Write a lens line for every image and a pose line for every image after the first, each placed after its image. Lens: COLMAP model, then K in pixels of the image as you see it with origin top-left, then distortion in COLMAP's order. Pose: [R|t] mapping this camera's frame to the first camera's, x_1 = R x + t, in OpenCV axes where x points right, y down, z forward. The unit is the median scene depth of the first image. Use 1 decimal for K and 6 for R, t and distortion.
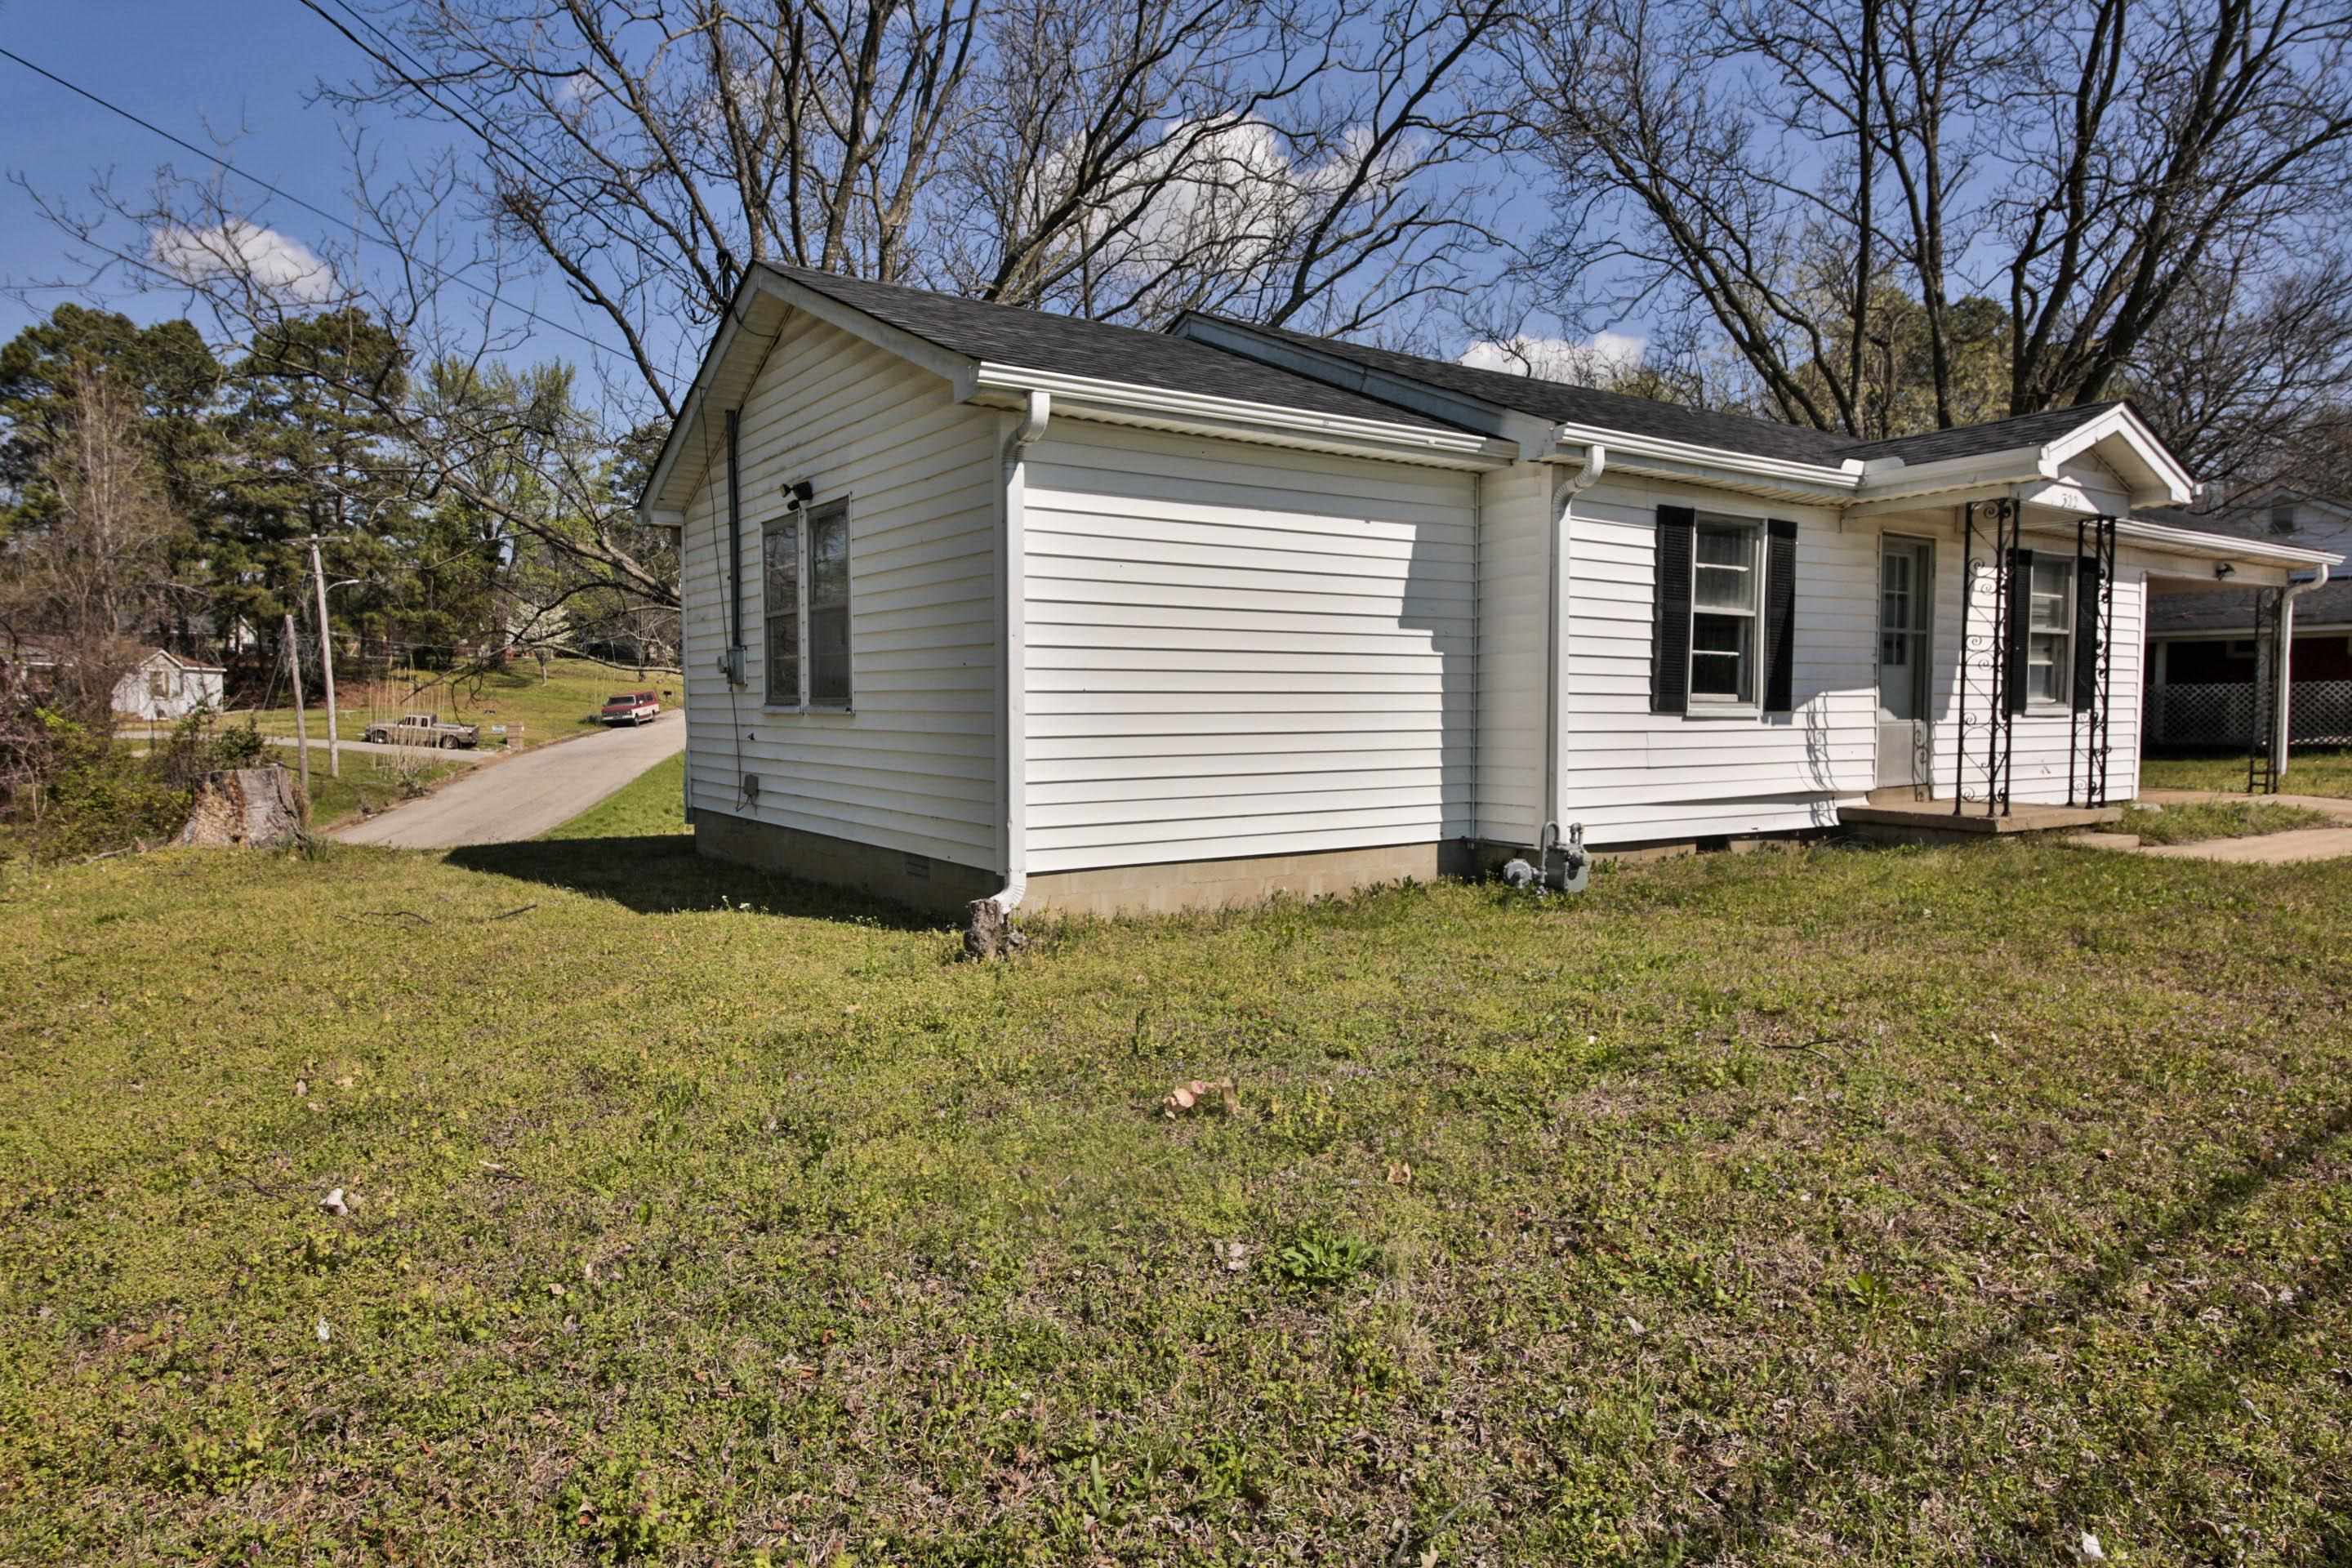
lens RADIAL K [[1392.9, 0, 1176.0], [0, 1392.9, 784.0], [0, 0, 1]] dist [0.082834, -0.075168]
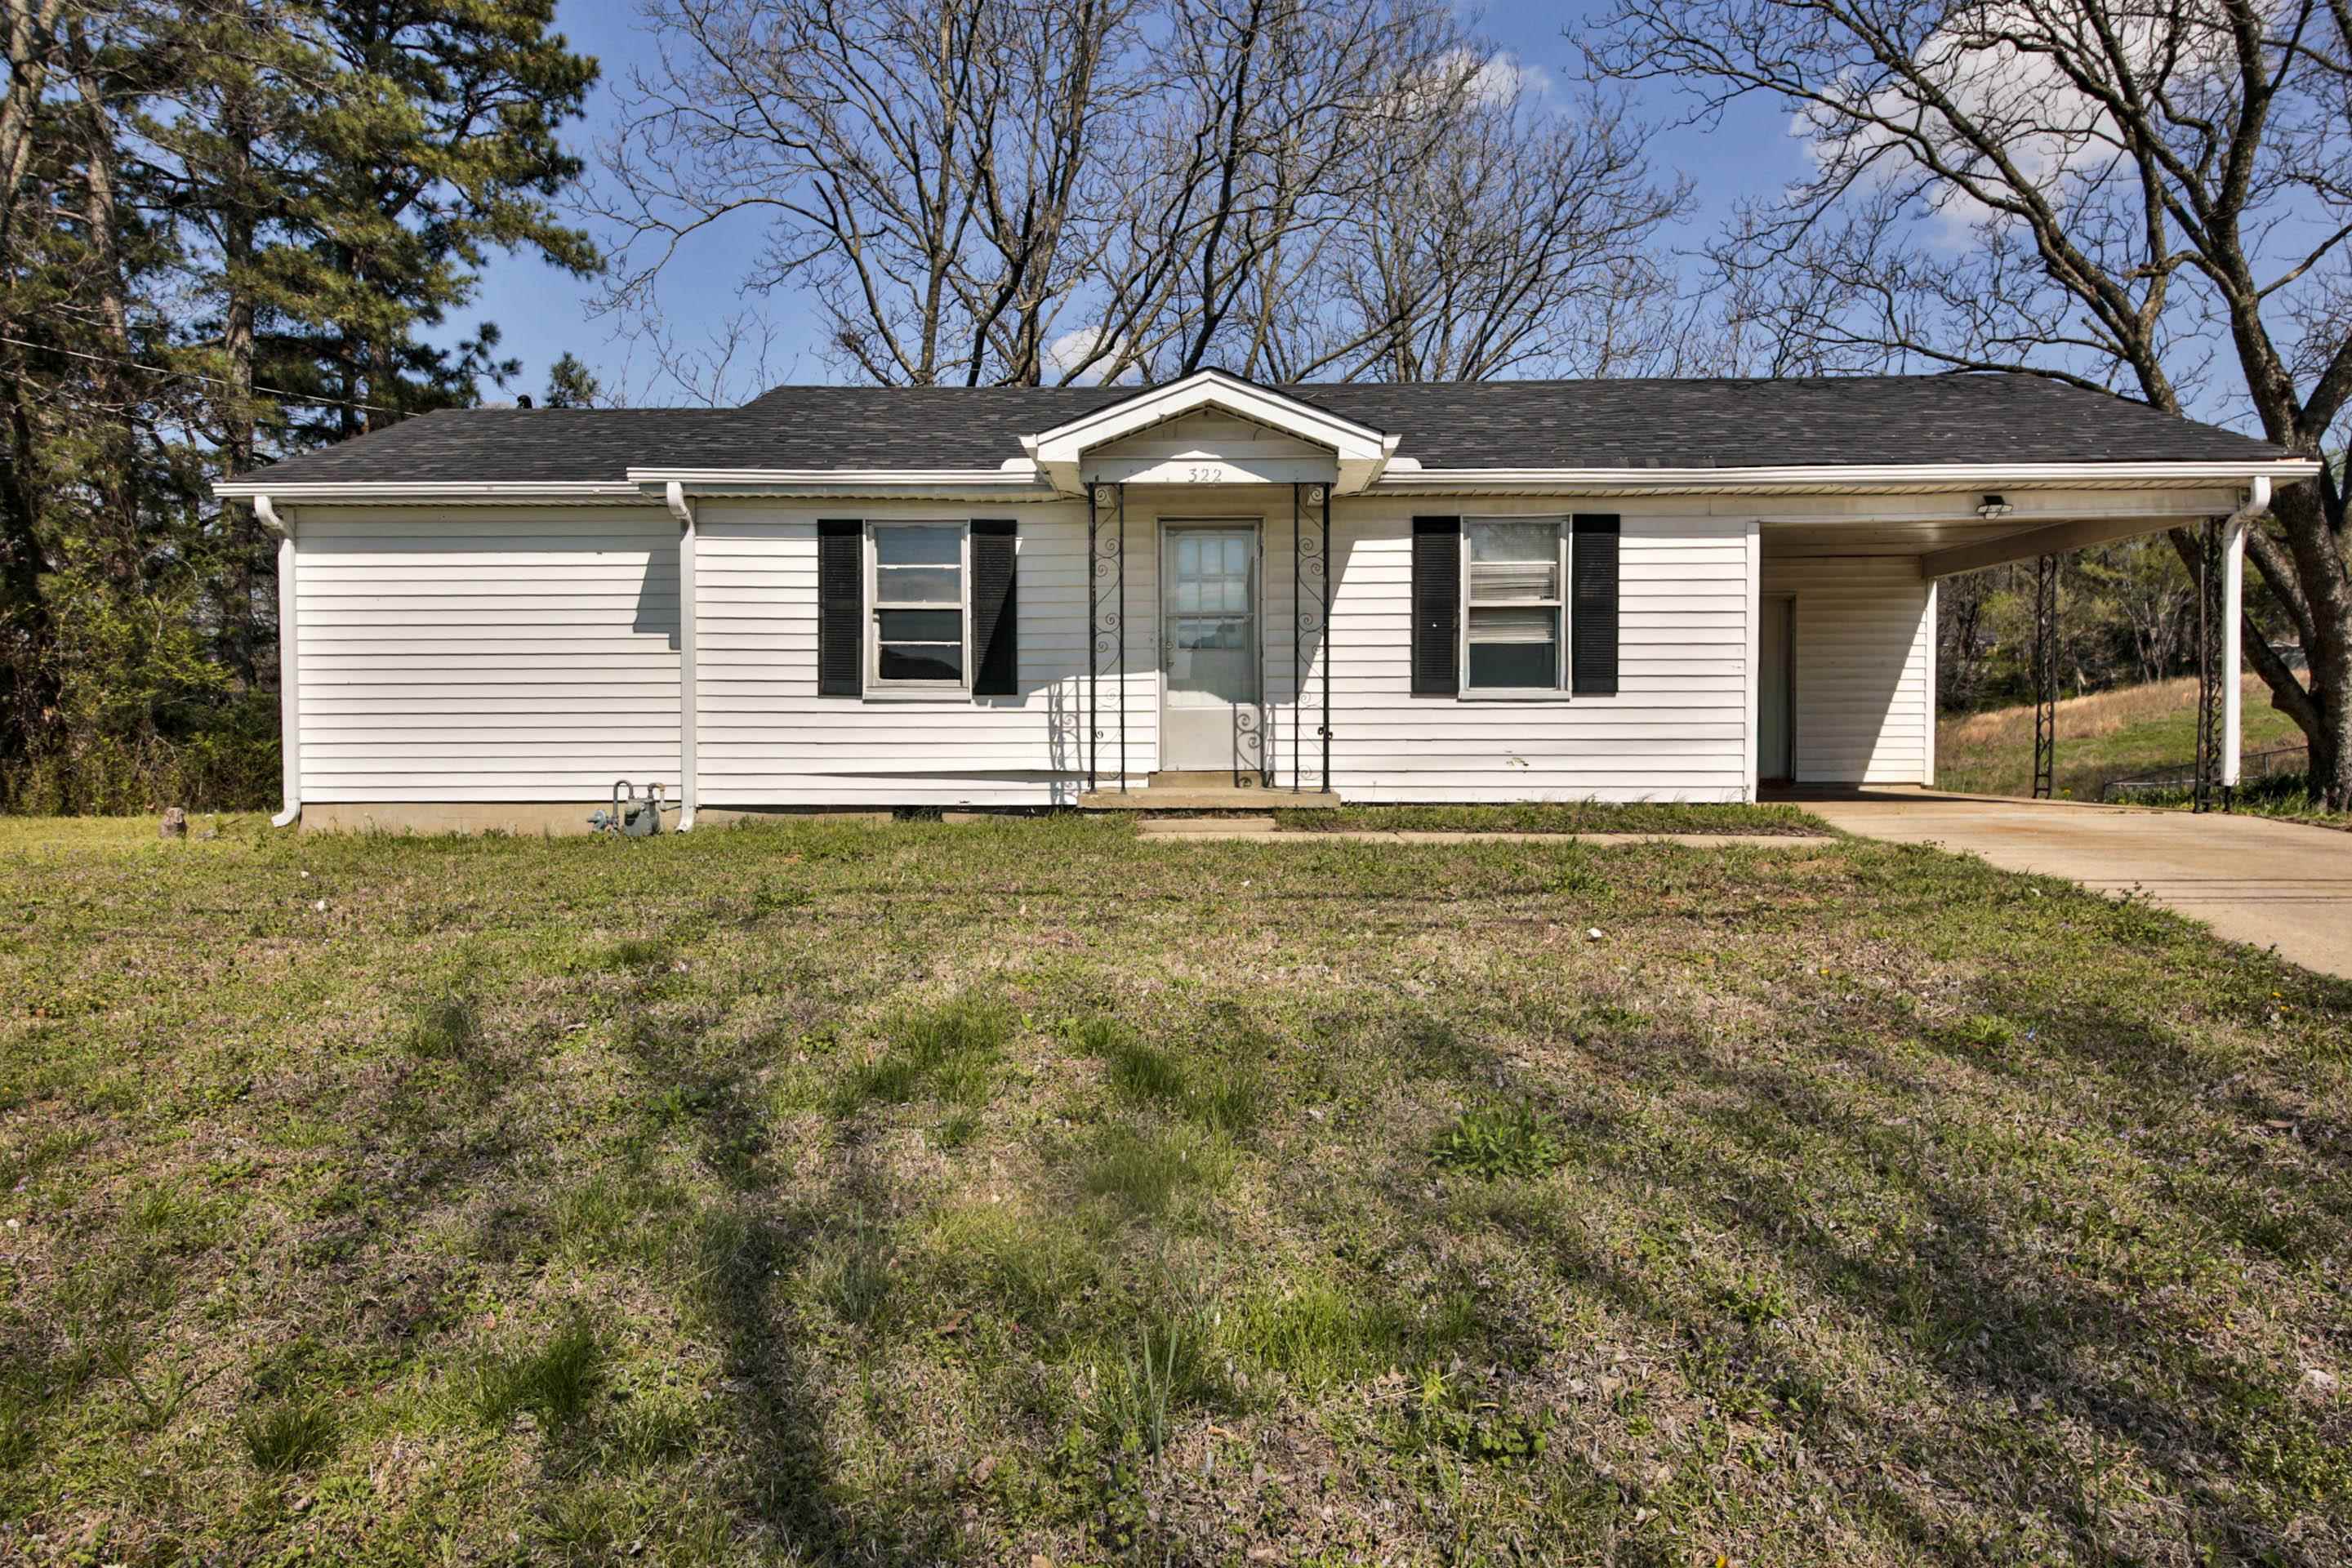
lens RADIAL K [[1392.9, 0, 1176.0], [0, 1392.9, 784.0], [0, 0, 1]] dist [0.082834, -0.075168]
pose [[0.811372, 0.015553, -0.584324, 1.211967], [-0.027985, 0.999533, -0.012255, 0.027203], [0.583860, 0.026296, 0.811428, 0.220081]]
